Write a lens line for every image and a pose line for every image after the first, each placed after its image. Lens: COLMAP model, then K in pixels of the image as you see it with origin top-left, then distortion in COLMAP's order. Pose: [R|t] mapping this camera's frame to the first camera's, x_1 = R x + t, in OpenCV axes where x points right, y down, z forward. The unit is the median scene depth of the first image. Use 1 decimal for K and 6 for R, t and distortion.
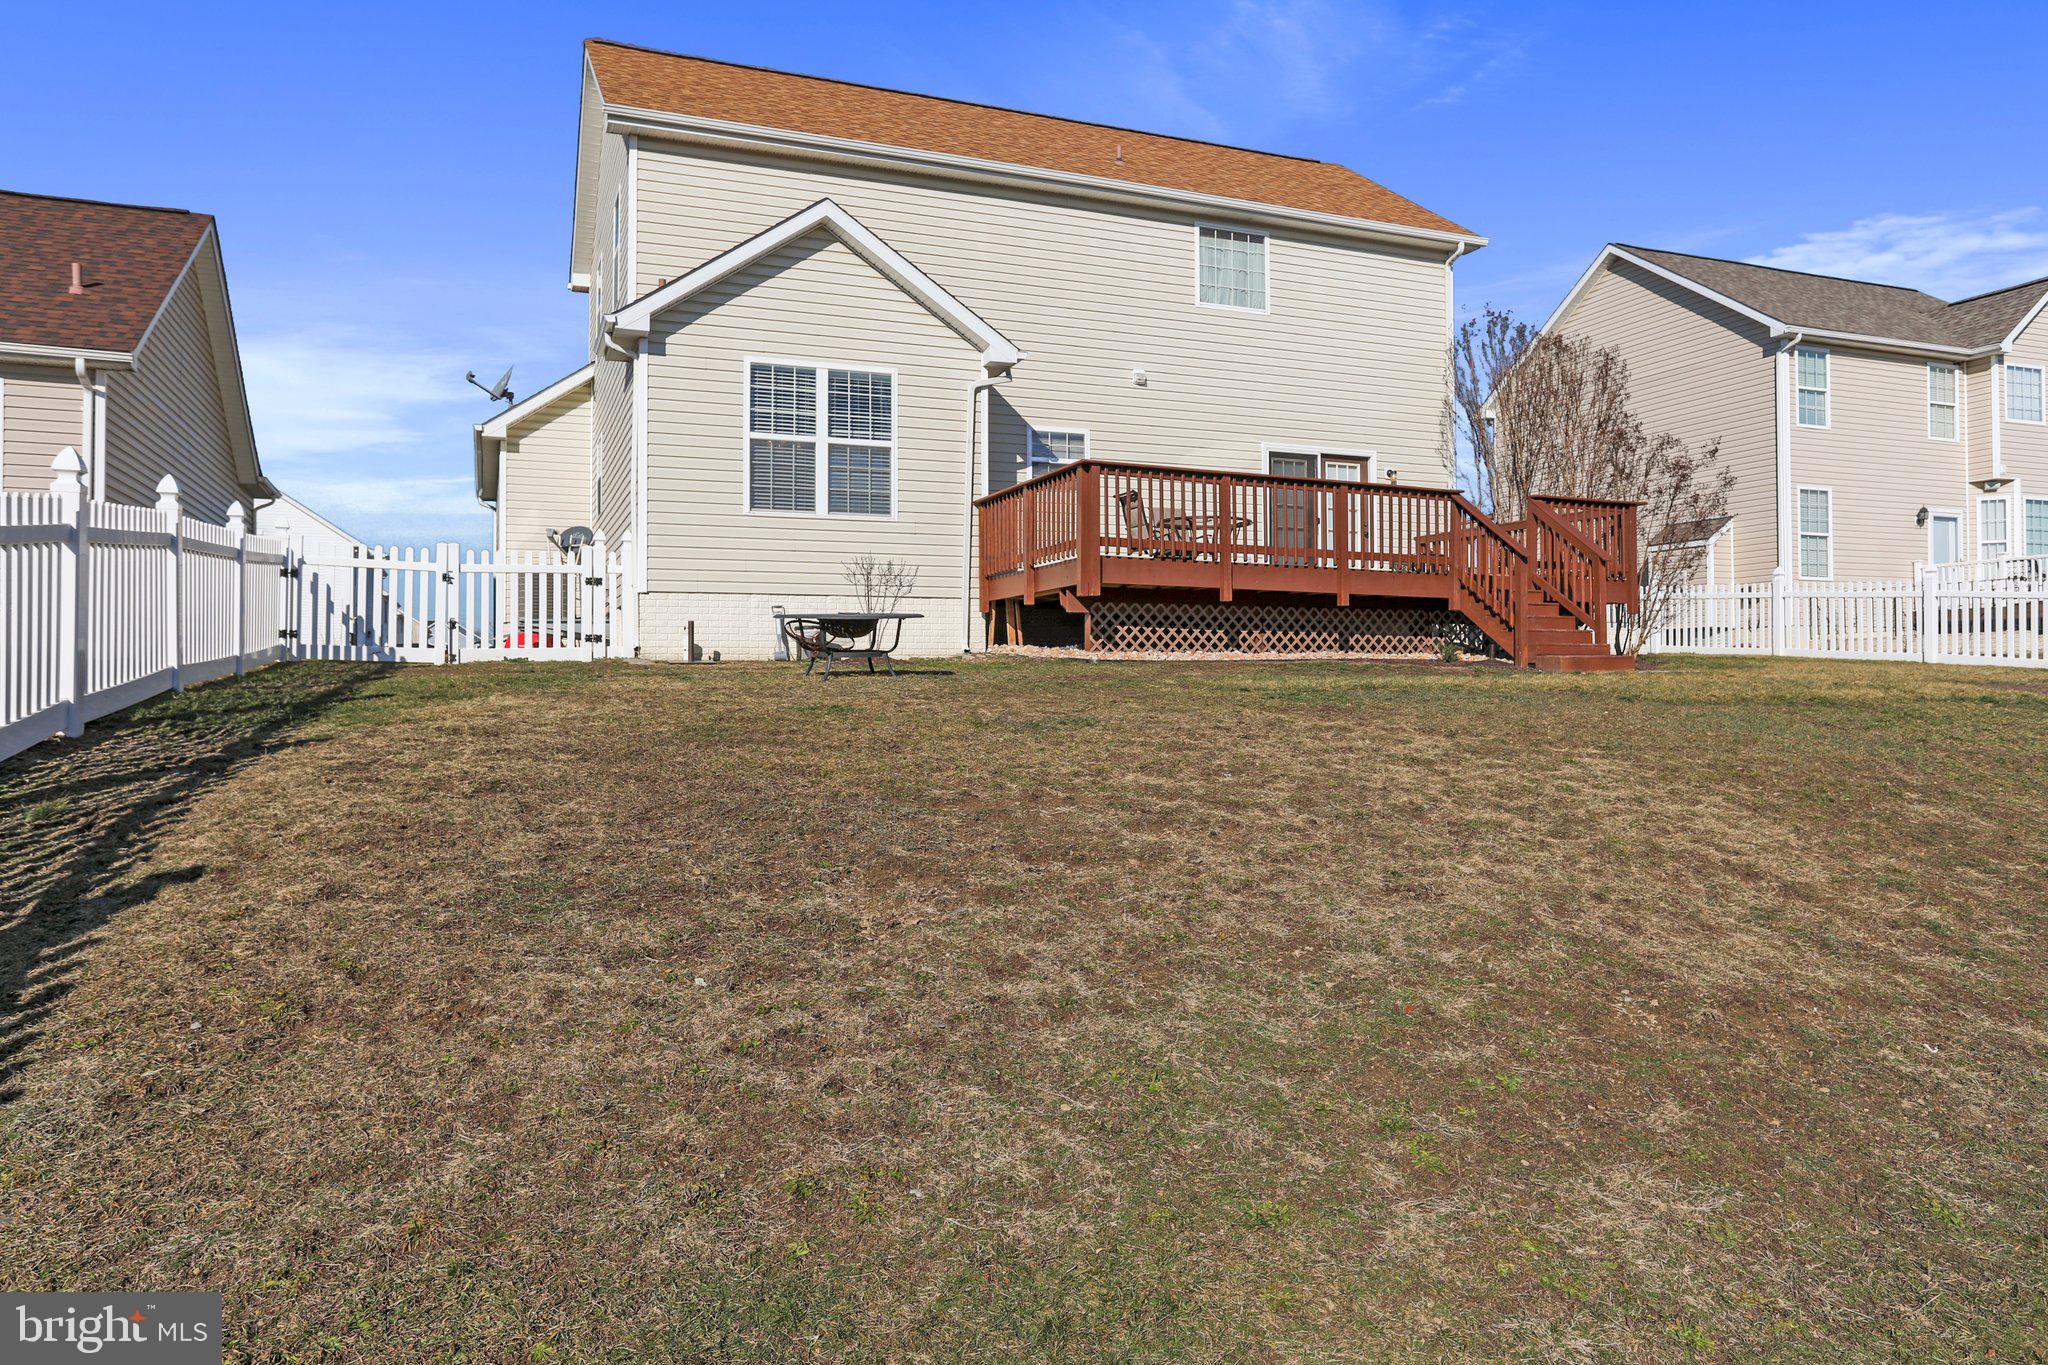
lens RADIAL K [[1364.7, 0, 1037.1], [0, 1364.7, 668.7], [0, 0, 1]] dist [0.008063, -0.002166]
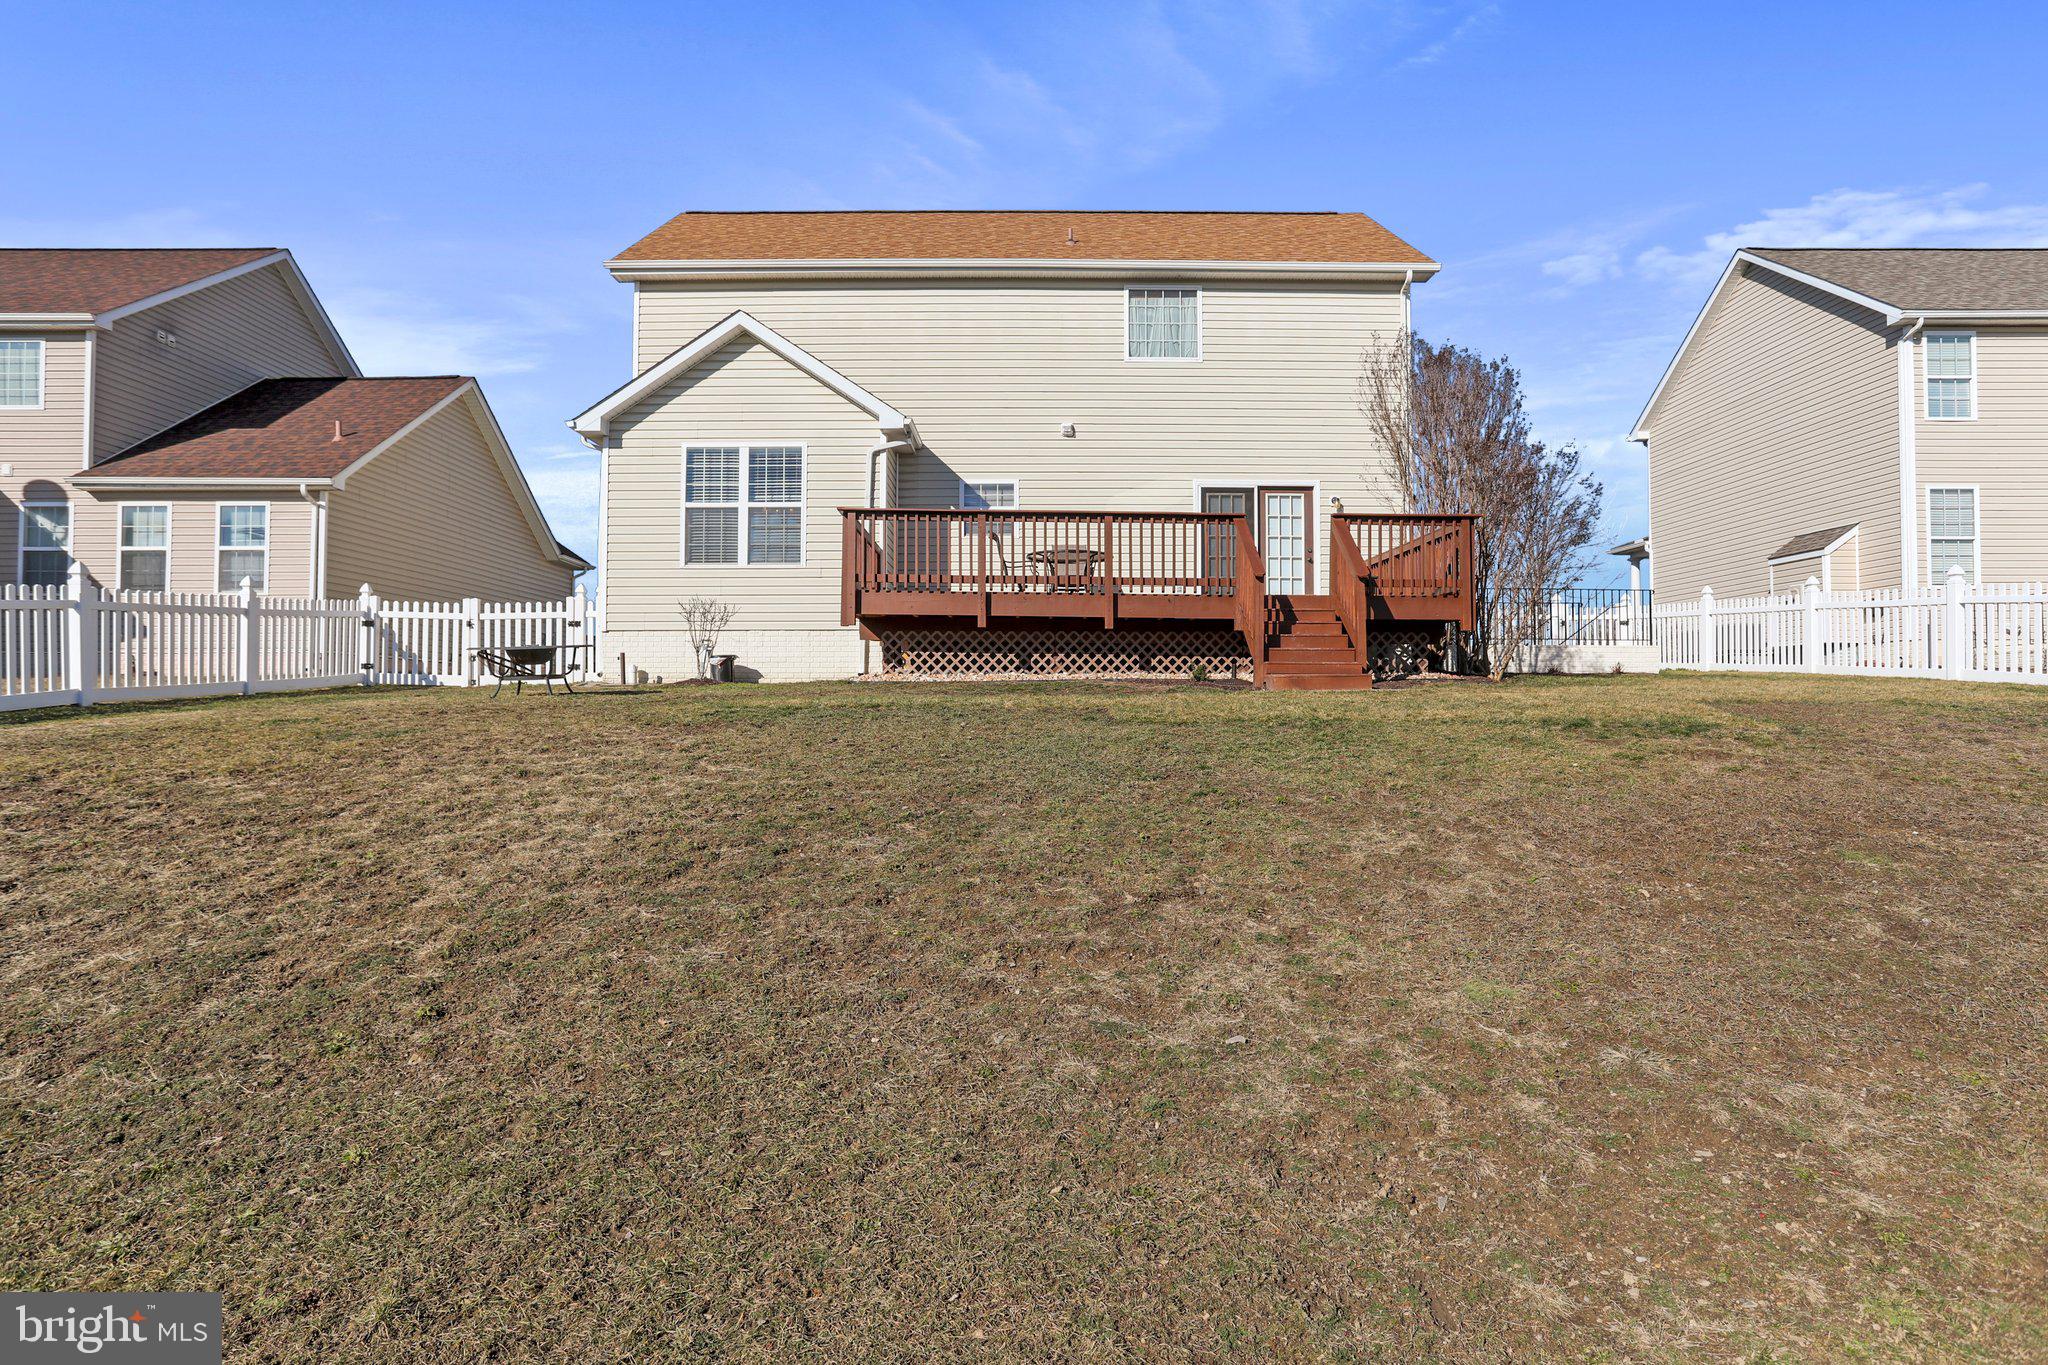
lens RADIAL K [[1107.5, 0, 1023.4], [0, 1107.5, 692.9], [0, 0, 1]] dist [-0.015966, 0.005575]
pose [[0.927534, -0.001678, -0.373734, 0.445334], [0.002699, 0.999994, 0.002207, 0.001437], [0.373728, -0.003056, 0.927533, 0.161300]]
